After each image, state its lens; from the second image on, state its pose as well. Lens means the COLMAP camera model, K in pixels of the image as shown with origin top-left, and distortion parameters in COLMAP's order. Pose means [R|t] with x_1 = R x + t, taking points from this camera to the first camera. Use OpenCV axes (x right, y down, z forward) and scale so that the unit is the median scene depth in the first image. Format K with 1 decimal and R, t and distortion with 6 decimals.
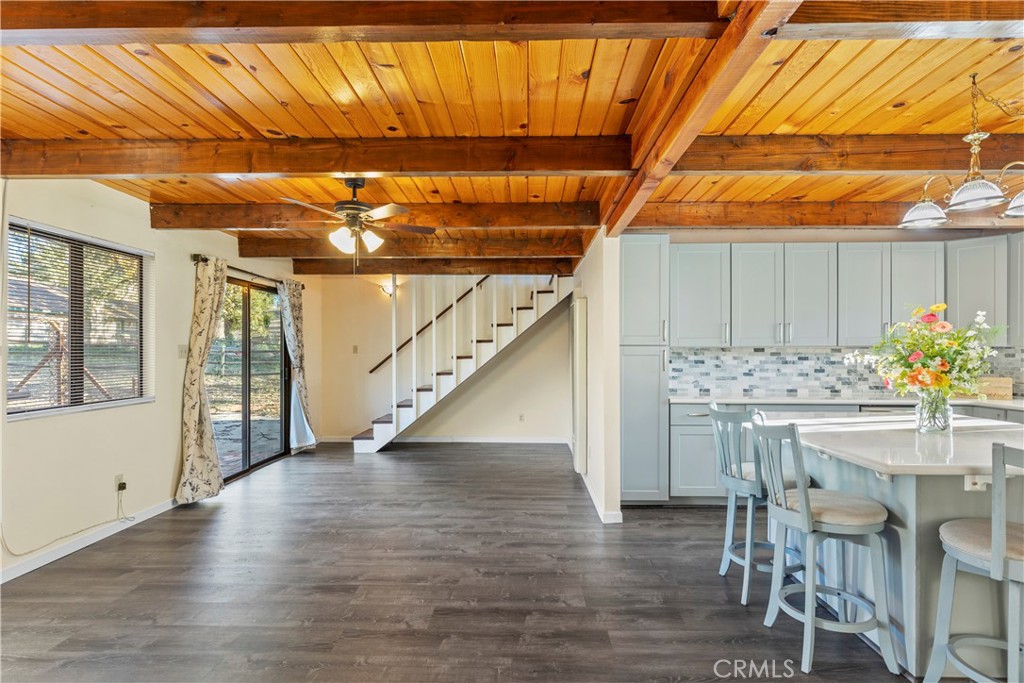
lens RADIAL K [[518.0, 0, 517.4], [0, 518.0, 349.7], [0, 0, 1]] dist [-0.006006, 0.001939]
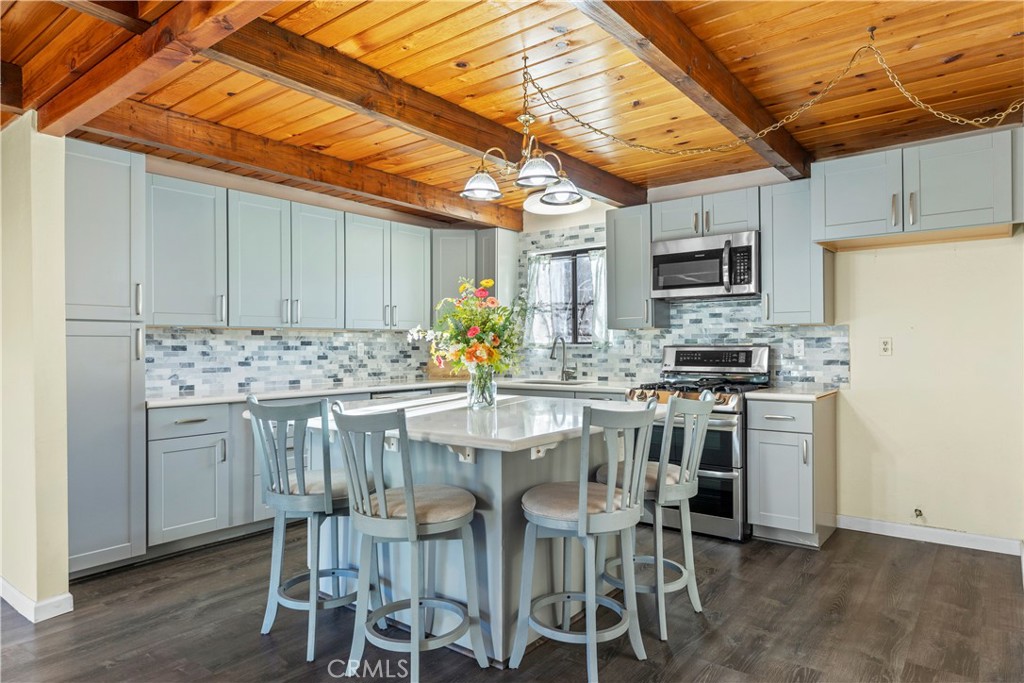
lens RADIAL K [[618.3, 0, 514.5], [0, 618.3, 345.1], [0, 0, 1]] dist [-0.001607, 0.004697]
pose [[0.596360, -0.002107, 0.802714, -0.067751], [0.000636, 0.999997, 0.002153, 0.021960], [-0.802717, -0.000774, 0.596360, 0.149935]]
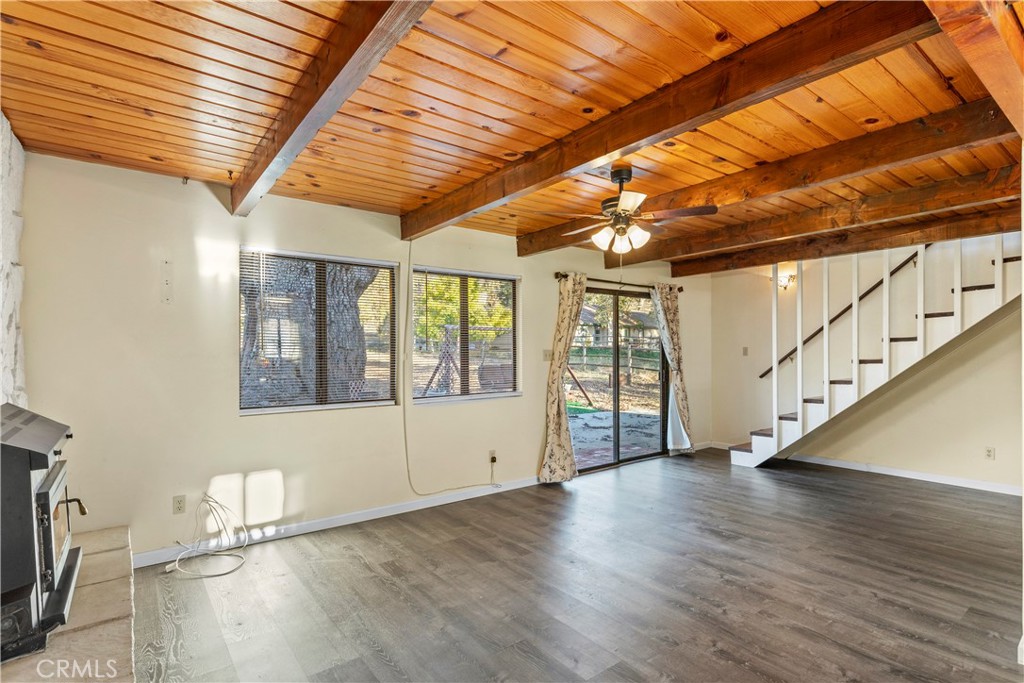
lens RADIAL K [[508.0, 0, 516.9], [0, 508.0, 354.8], [0, 0, 1]] dist [-0.001230, 0.000004]
pose [[0.624446, -0.000930, -0.781068, 0.250613], [0.008457, 0.999949, 0.005571, -0.005207], [0.781022, -0.010084, 0.624422, 0.233973]]
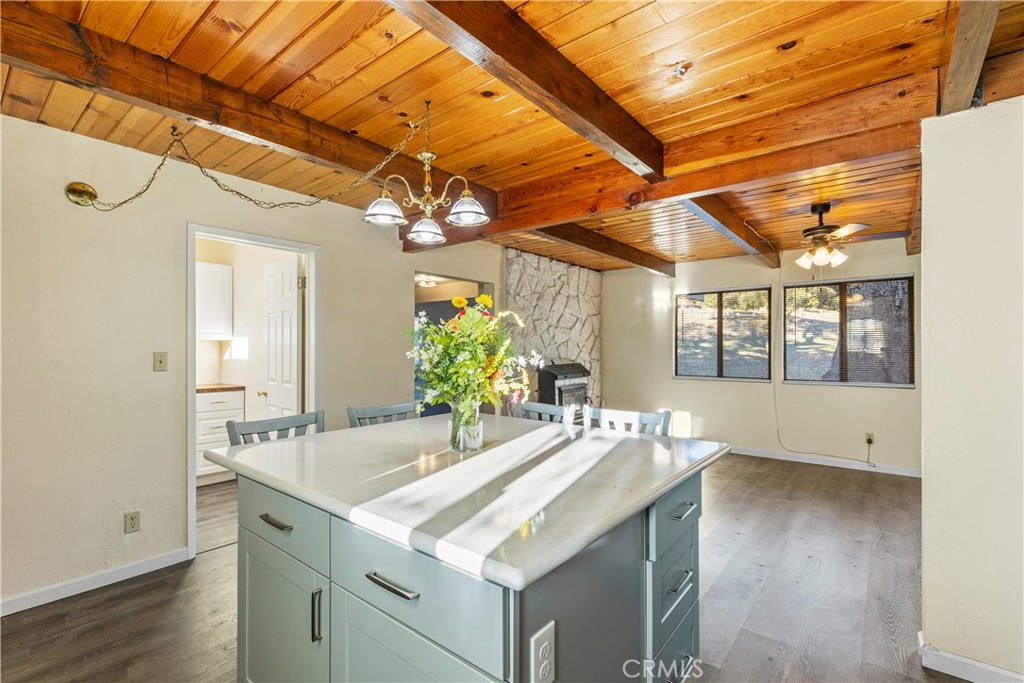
lens RADIAL K [[465.2, 0, 515.6], [0, 465.2, 344.8], [0, 0, 1]] dist [-0.002762, 0.000058]
pose [[-0.615199, -0.004967, -0.788357, 0.838508], [0.004673, 0.999940, -0.009946, -0.001723], [0.788358, -0.009802, -0.615138, 0.952523]]
